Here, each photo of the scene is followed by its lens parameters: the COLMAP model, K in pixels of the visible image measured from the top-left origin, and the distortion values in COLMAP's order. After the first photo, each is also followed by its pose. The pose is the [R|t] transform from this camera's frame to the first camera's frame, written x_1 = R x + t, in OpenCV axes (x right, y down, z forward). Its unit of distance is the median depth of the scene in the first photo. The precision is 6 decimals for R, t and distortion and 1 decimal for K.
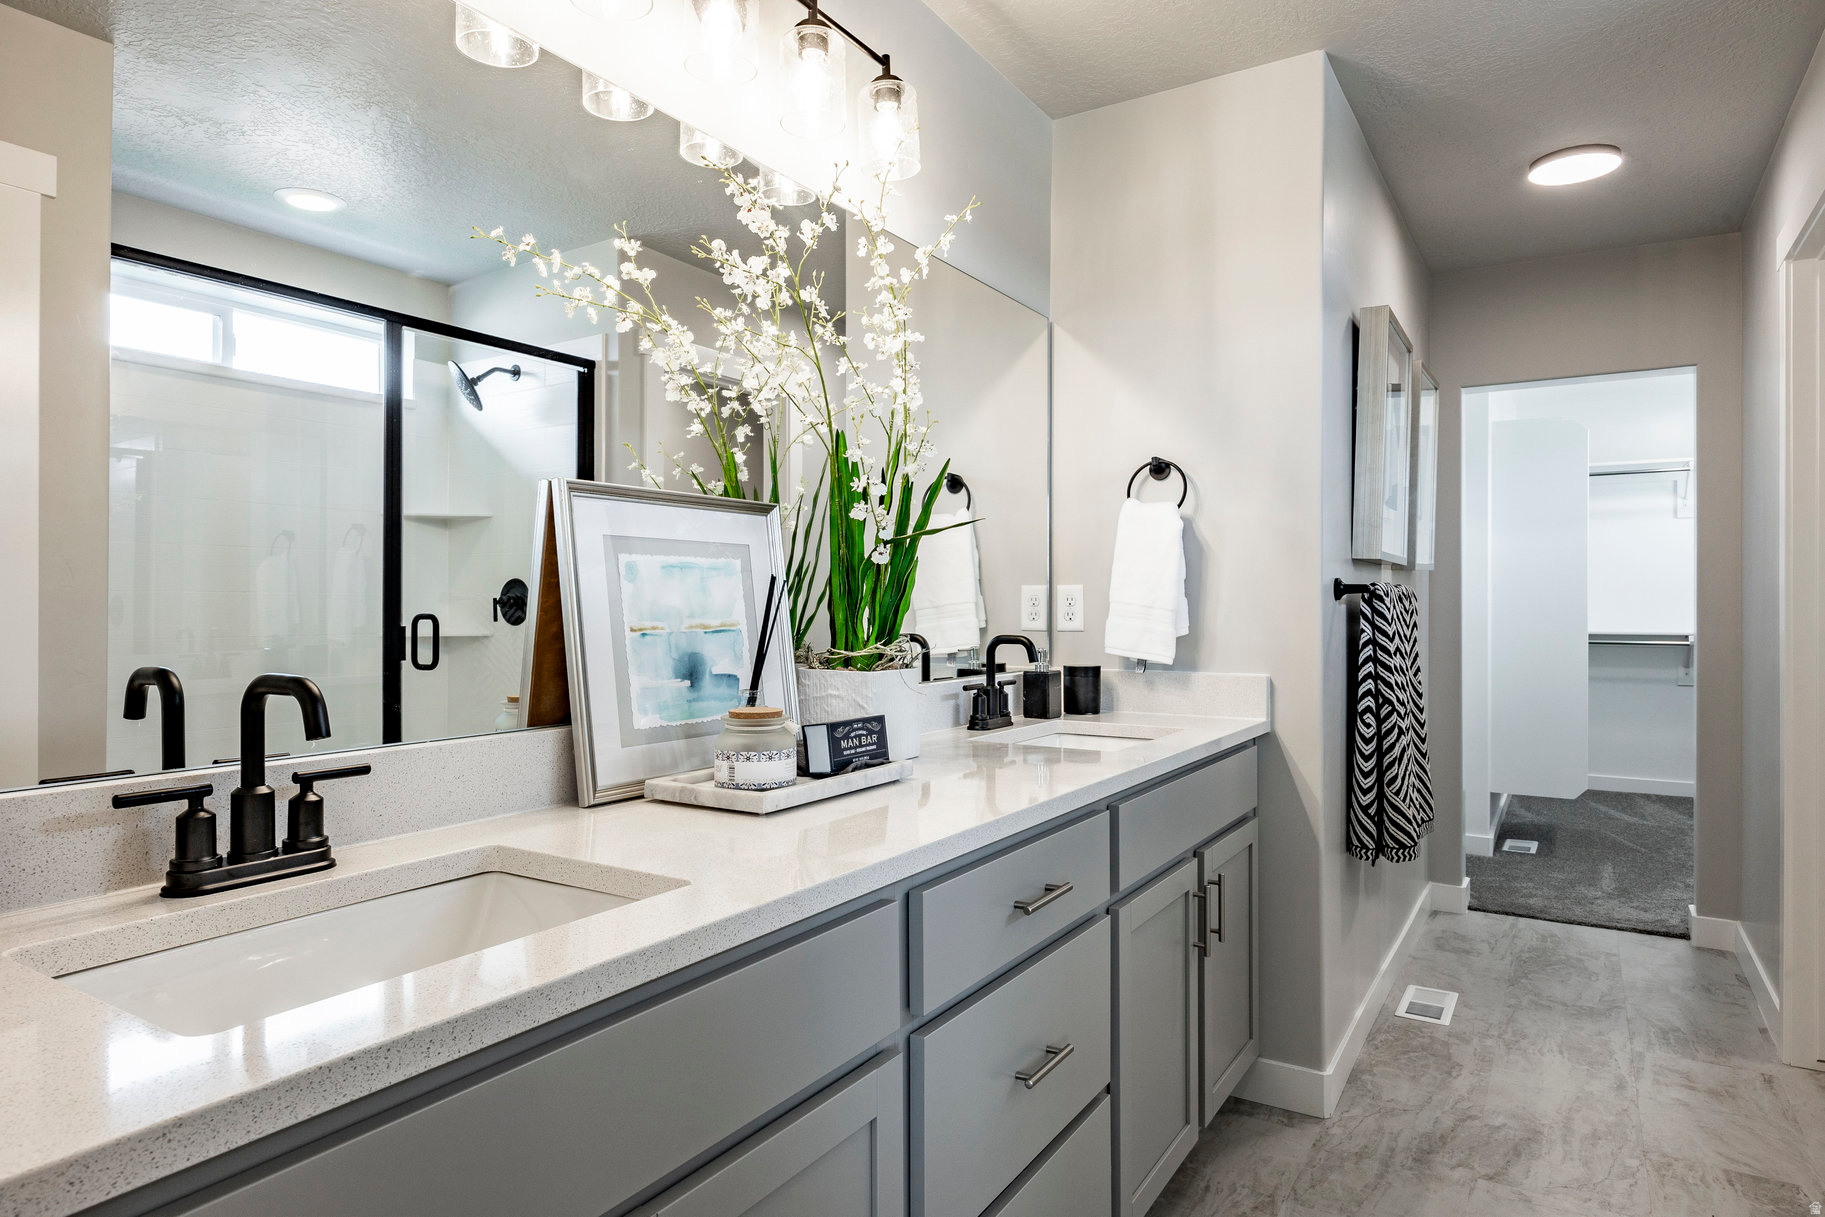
lens RADIAL K [[1066.8, 0, 912.5], [0, 1066.8, 608.5], [0, 0, 1]] dist [0.001826, 0.000099]
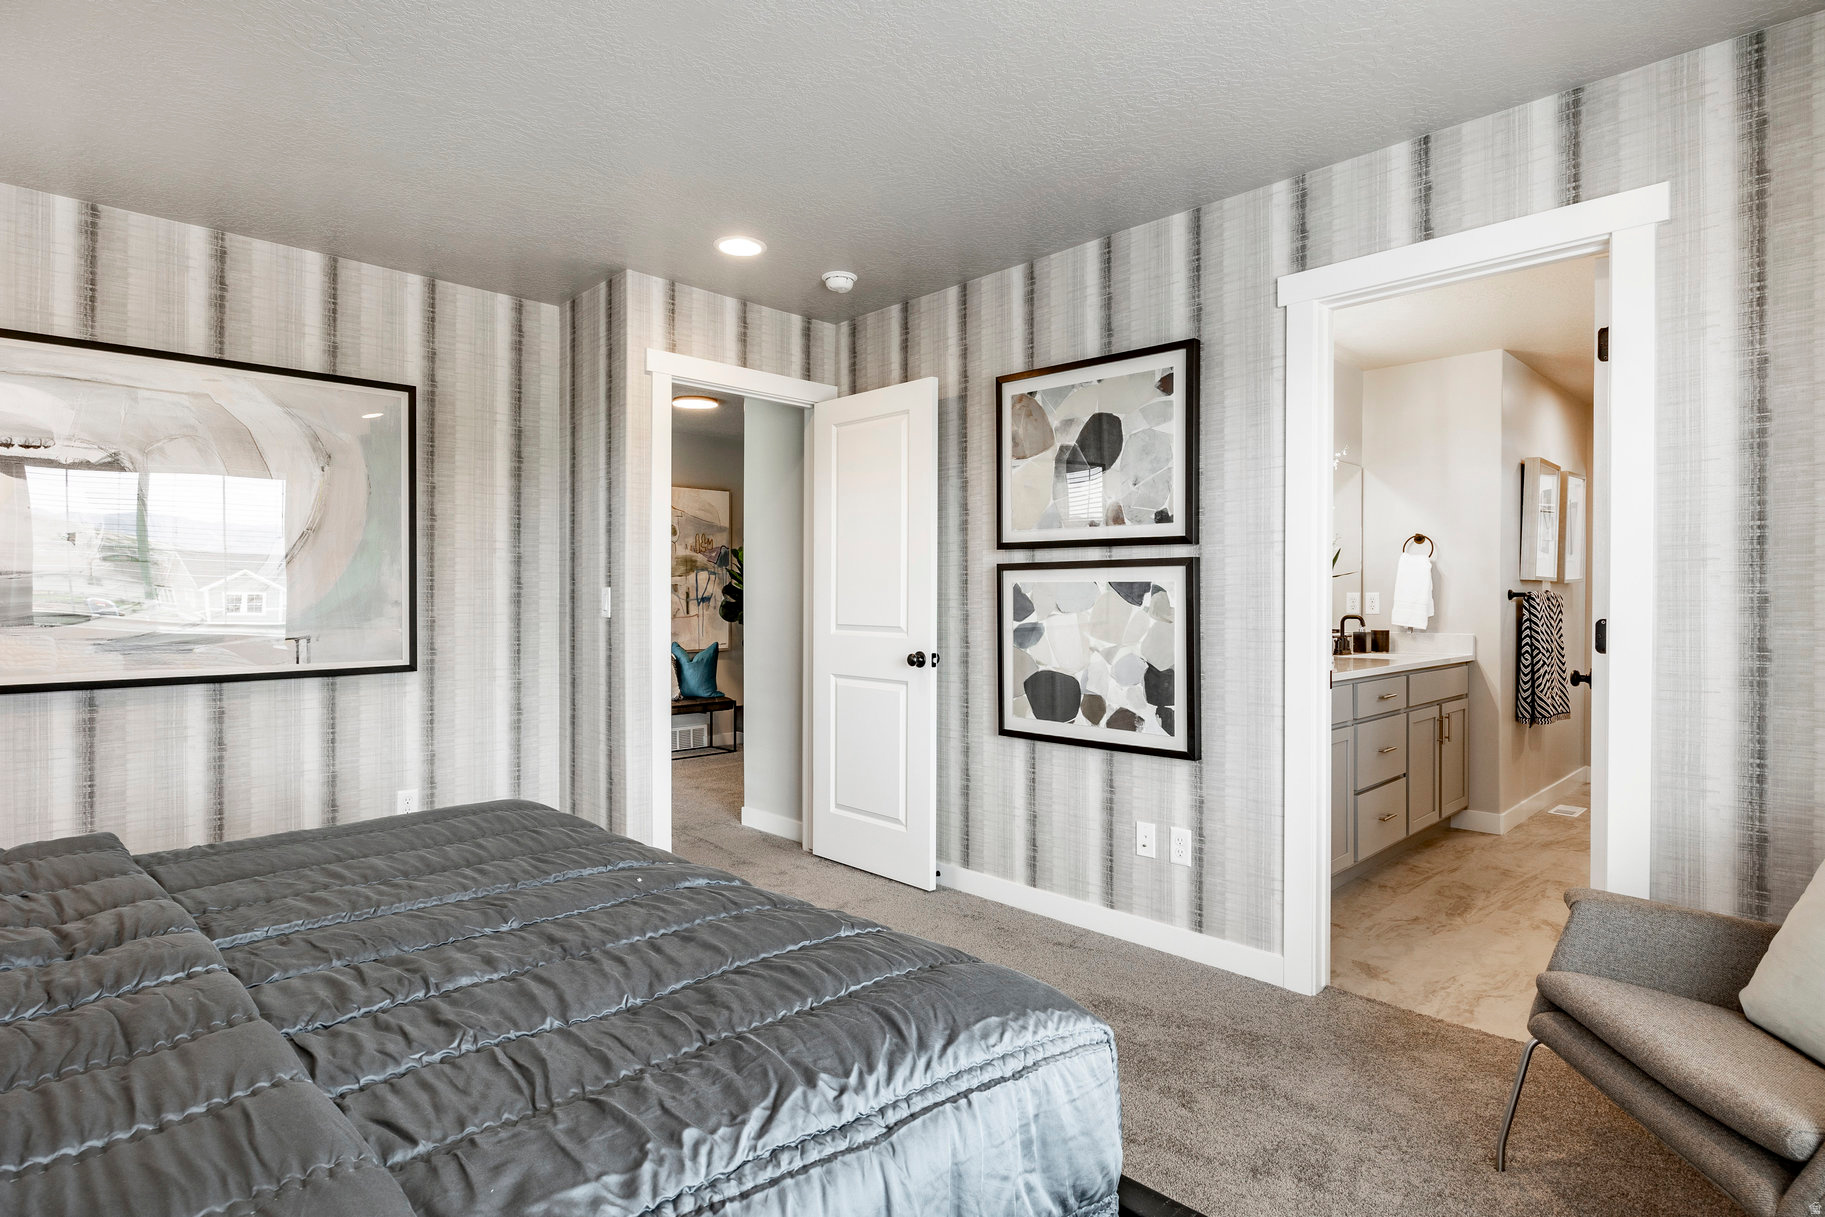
lens RADIAL K [[965.3, 0, 912.5], [0, 965.3, 608.5], [0, 0, 1]] dist [-0.003052, -0.000549]
pose [[0.974310, 0.001783, -0.225202, -0.326070], [0.000768, 0.999937, 0.011242, -0.013086], [0.225208, -0.011126, 0.974247, -1.127334]]
